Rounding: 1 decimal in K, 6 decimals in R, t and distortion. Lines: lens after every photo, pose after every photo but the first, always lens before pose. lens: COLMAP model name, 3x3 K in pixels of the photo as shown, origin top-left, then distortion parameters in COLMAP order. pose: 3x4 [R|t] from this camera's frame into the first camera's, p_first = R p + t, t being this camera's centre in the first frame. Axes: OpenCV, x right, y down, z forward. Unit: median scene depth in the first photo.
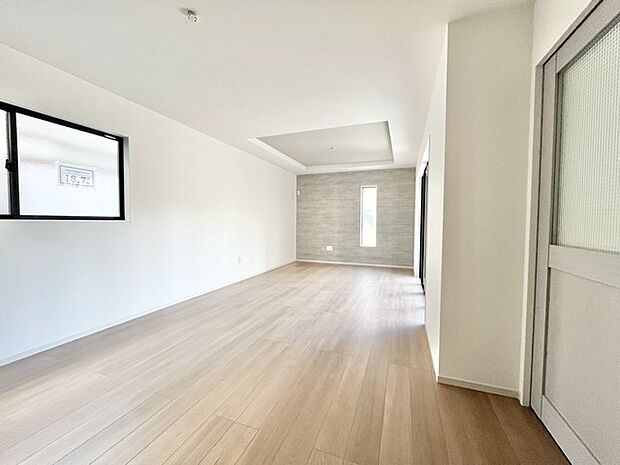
lens RADIAL K [[251.5, 0, 310.7], [0, 251.5, 232.0], [0, 0, 1]] dist [-0.003214, 0.000132]
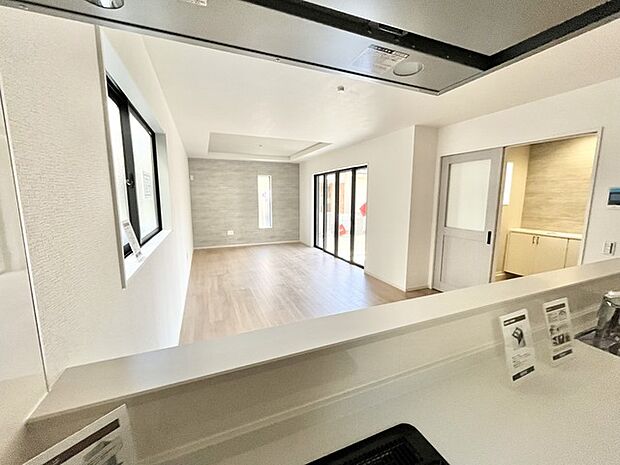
lens RADIAL K [[251.5, 0, 311.1], [0, 251.5, 232.4], [0, 0, 1]] dist [-0.003214, 0.000132]
pose [[0.726145, -0.104345, 0.679578, -0.414870], [0.030618, 0.992344, 0.119652, -0.055302], [-0.686860, -0.066077, 0.723780, 0.002493]]
